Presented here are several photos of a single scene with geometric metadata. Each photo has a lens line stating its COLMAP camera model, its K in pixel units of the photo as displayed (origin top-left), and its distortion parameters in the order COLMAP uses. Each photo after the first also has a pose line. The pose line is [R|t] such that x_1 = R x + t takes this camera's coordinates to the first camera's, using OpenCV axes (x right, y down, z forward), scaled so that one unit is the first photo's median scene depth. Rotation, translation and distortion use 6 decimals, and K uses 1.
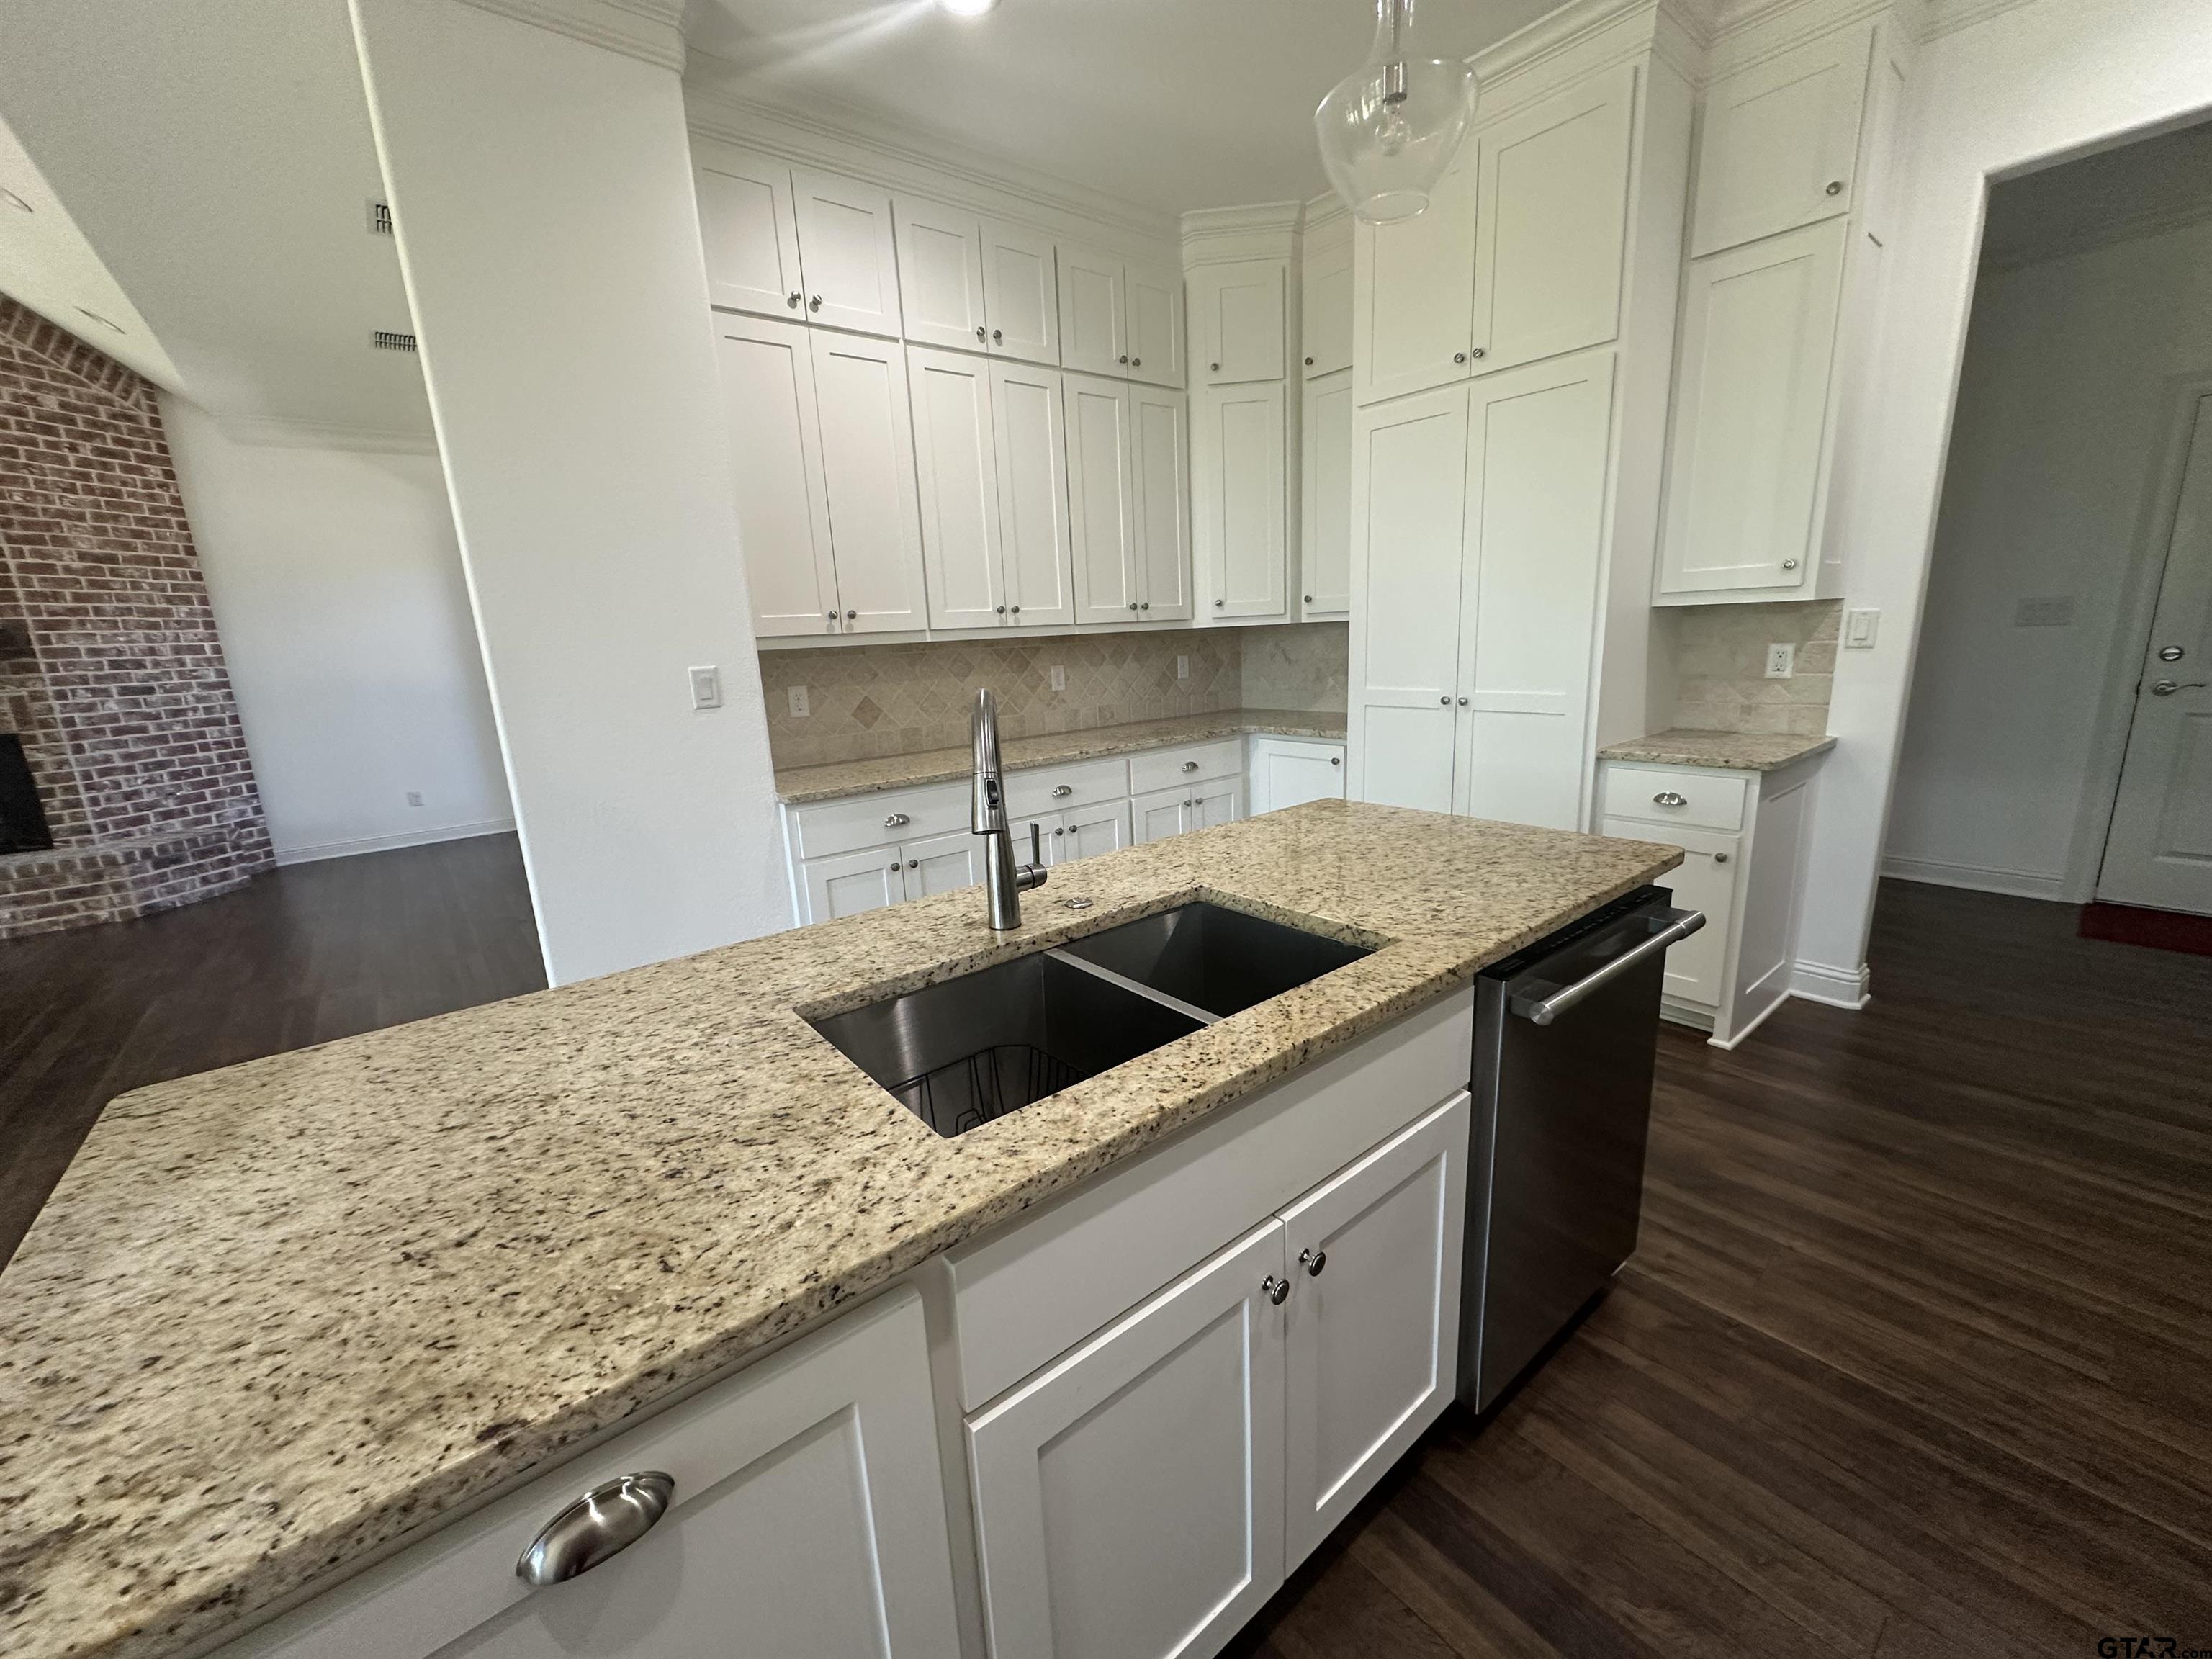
lens RADIAL K [[884.3, 0, 1106.5], [0, 884.3, 822.4], [0, 0, 1]] dist [-0.003208, -0.000324]
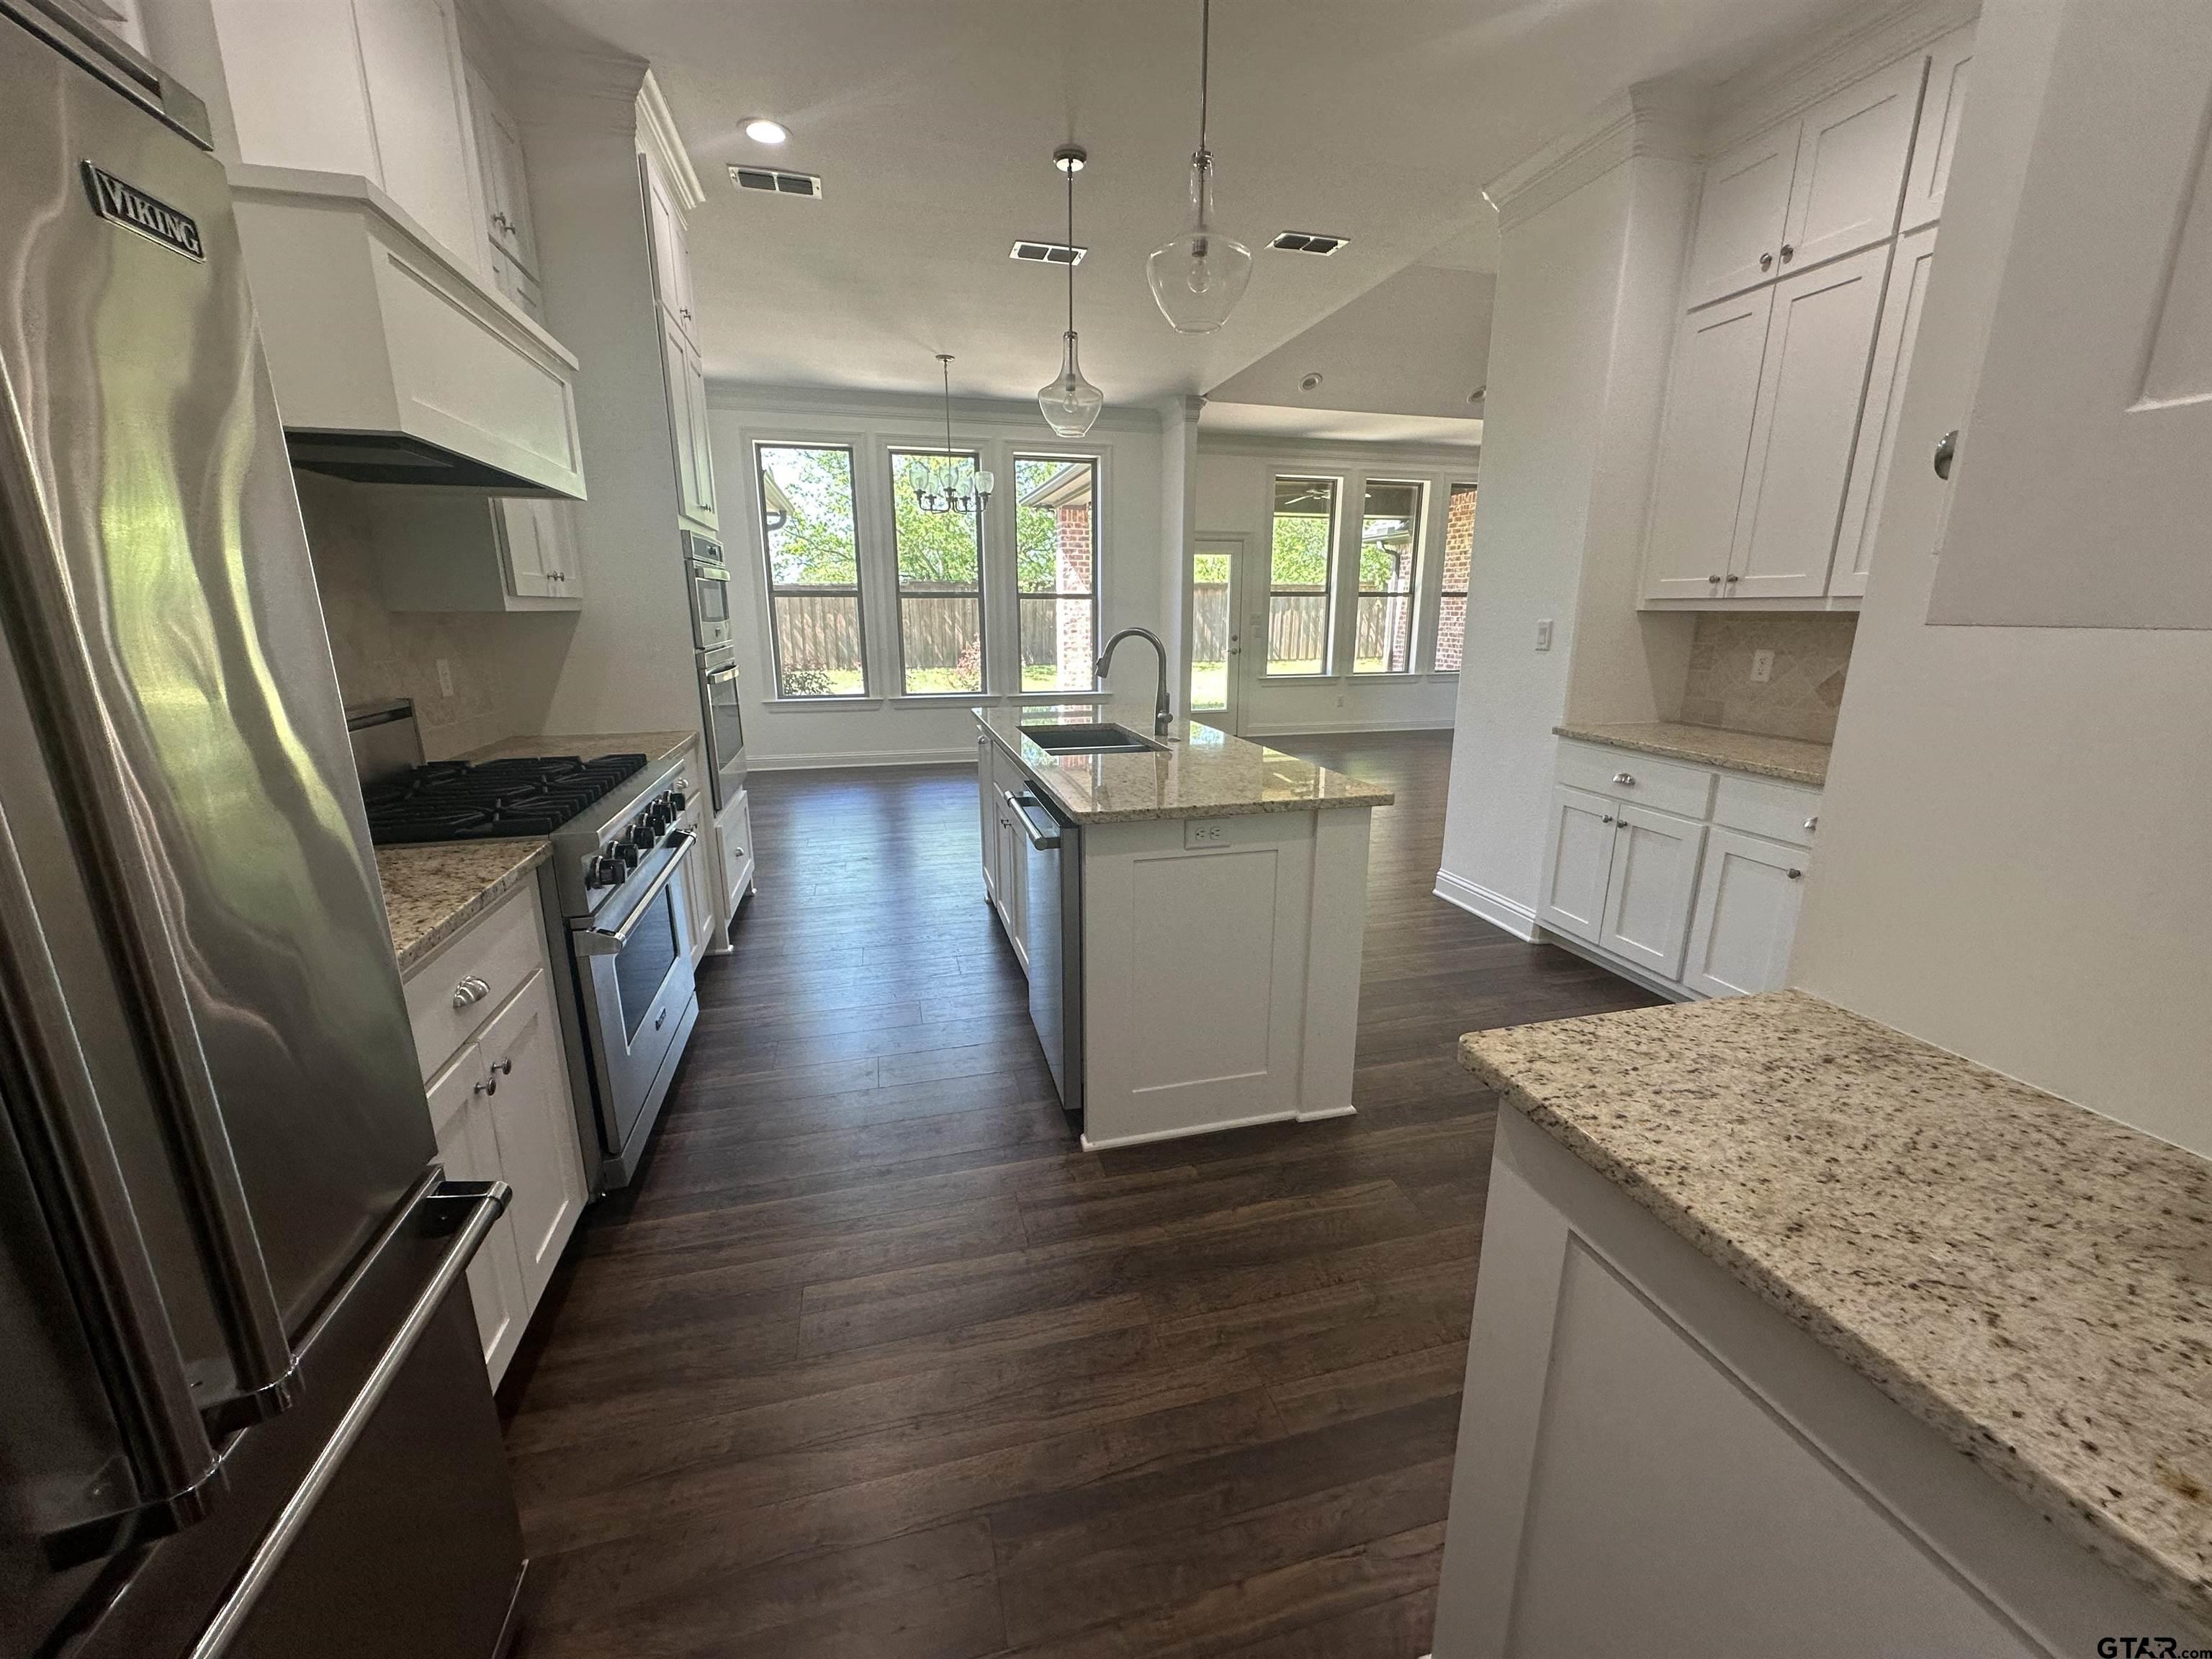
lens RADIAL K [[884.3, 0, 1105.5], [0, 884.3, 834.5], [0, 0, 1]] dist [-0.003208, -0.000324]
pose [[-0.391522, 0.276159, -0.877751, 1.690131], [-0.180390, 0.912357, 0.367510, -0.386057], [0.902314, 0.302226, -0.307391, 1.390283]]
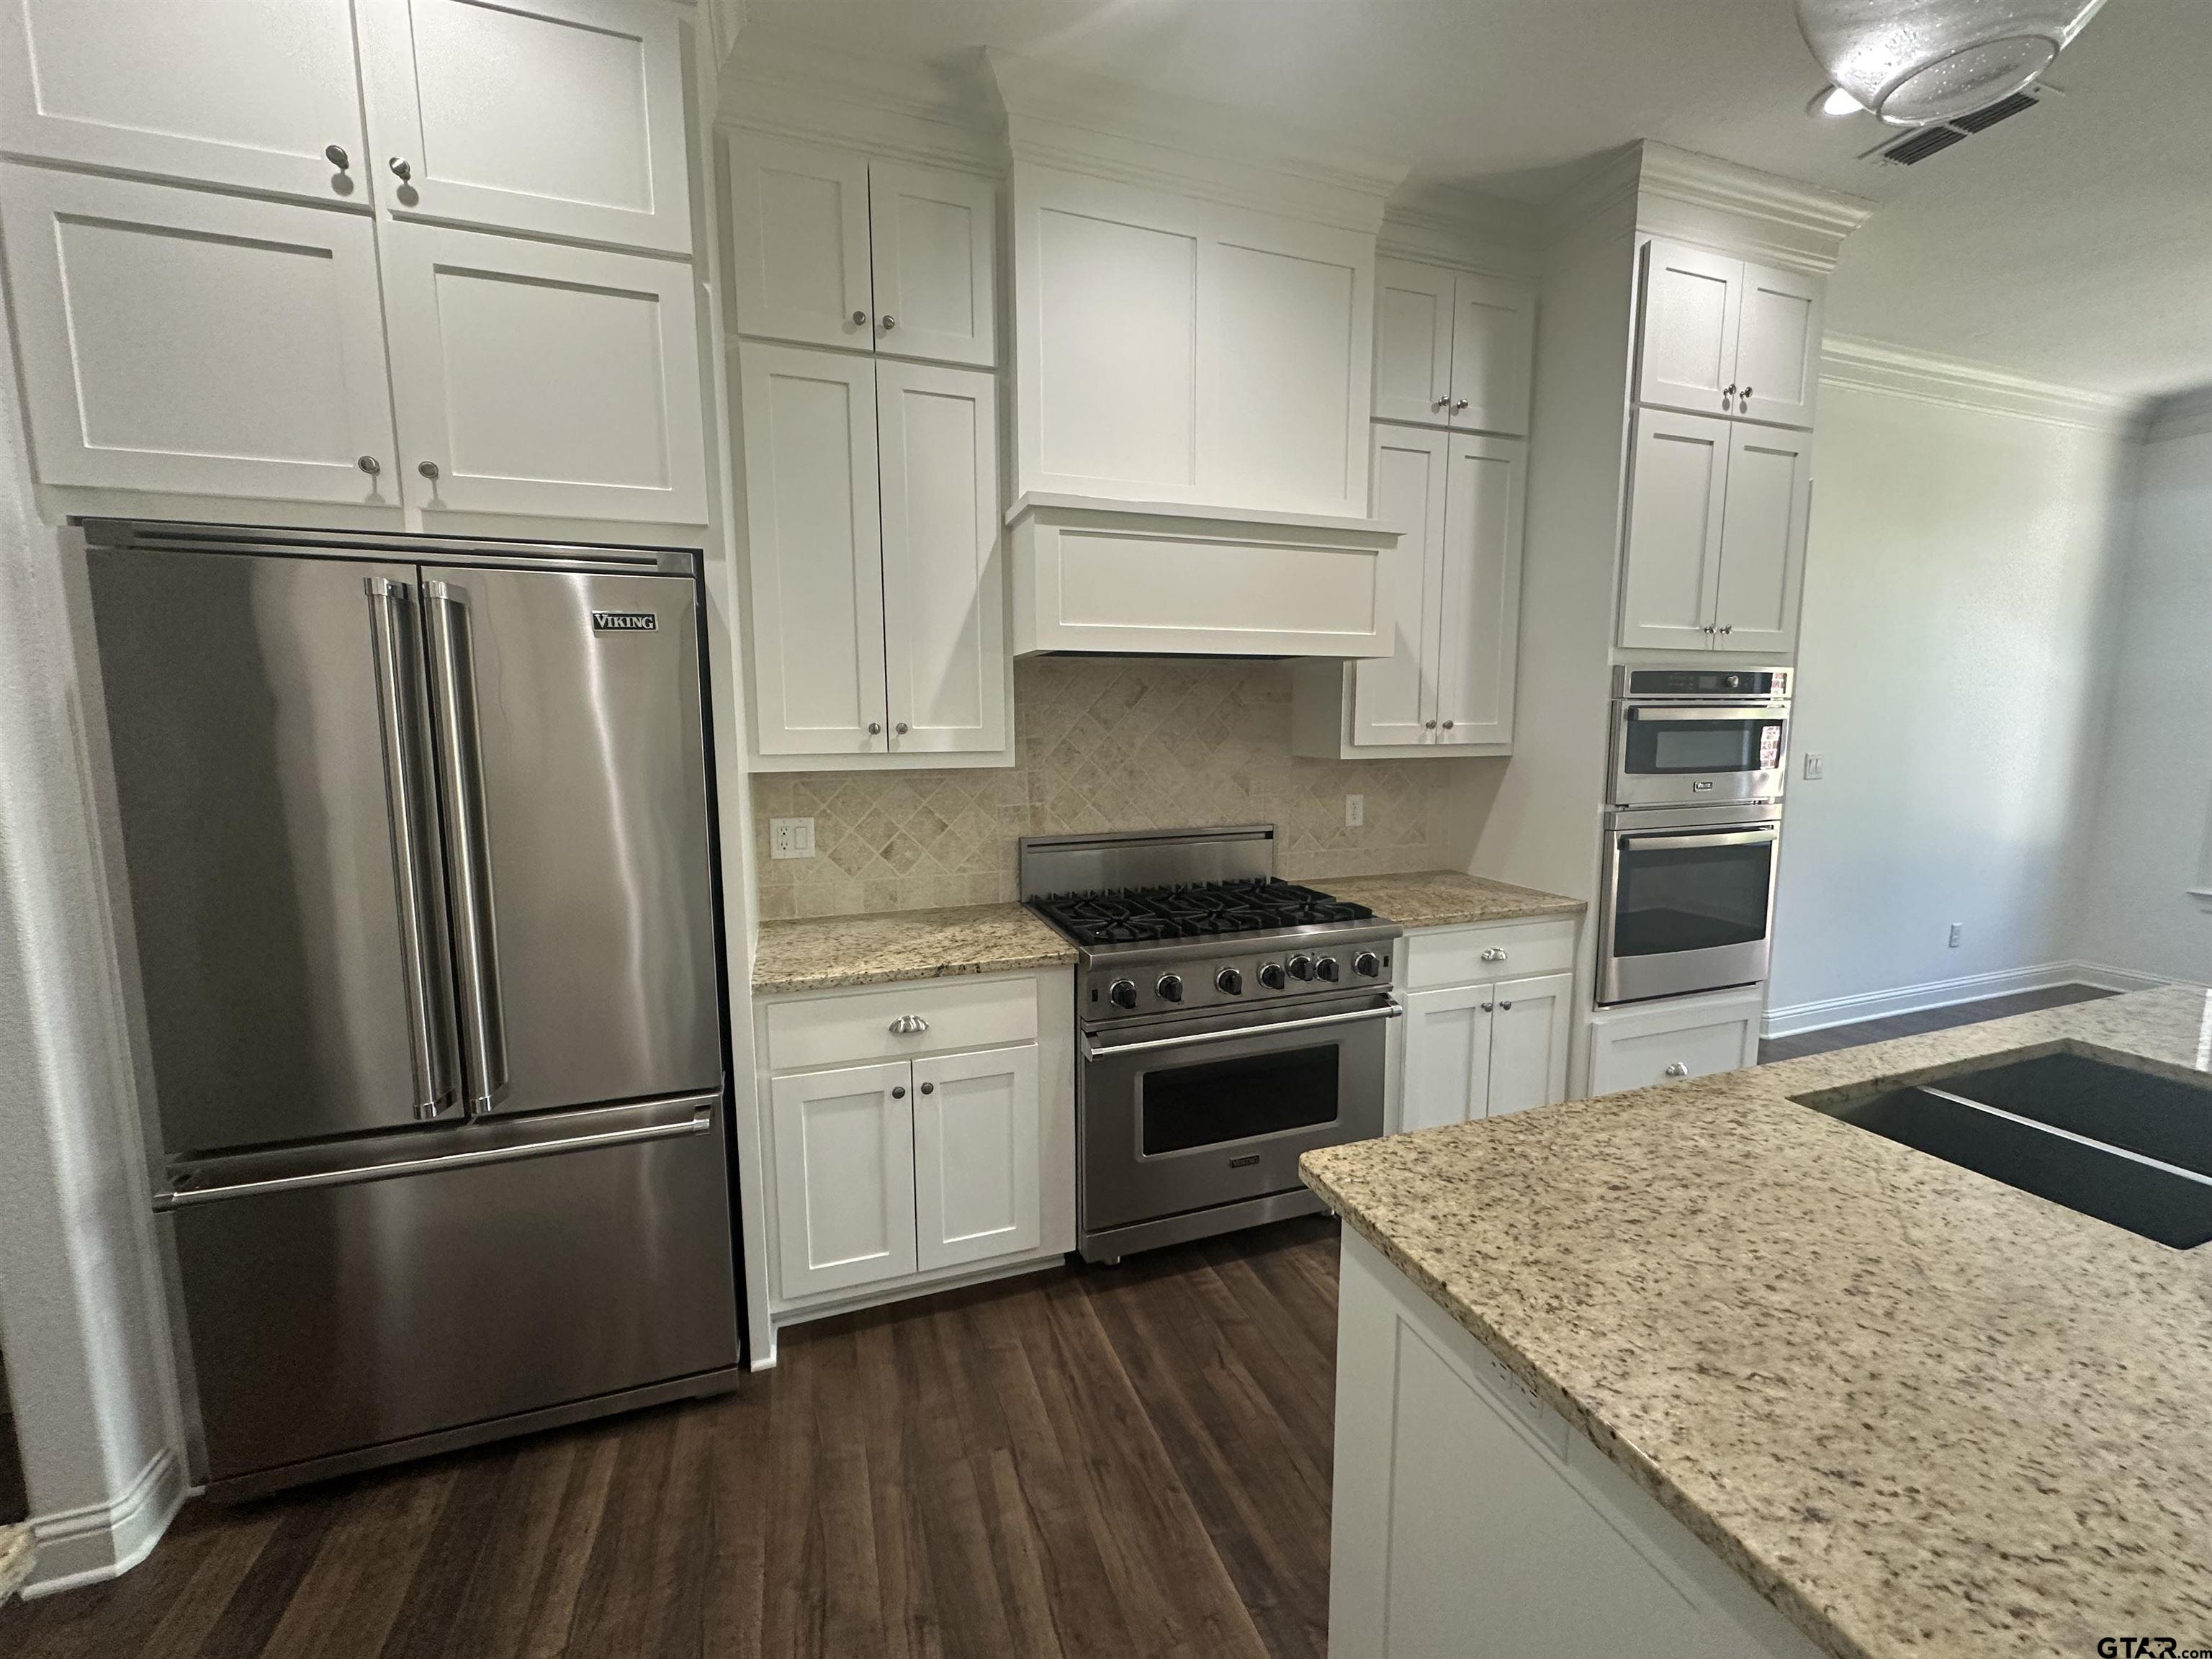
lens RADIAL K [[884.3, 0, 1102.4], [0, 884.3, 828.7], [0, 0, 1]] dist [-0.003208, -0.000324]
pose [[-0.940159, 0.009243, 0.340610, 0.555277], [0.121760, 0.942743, 0.310499, -0.446398], [-0.318238, 0.333391, -0.887454, 1.568953]]
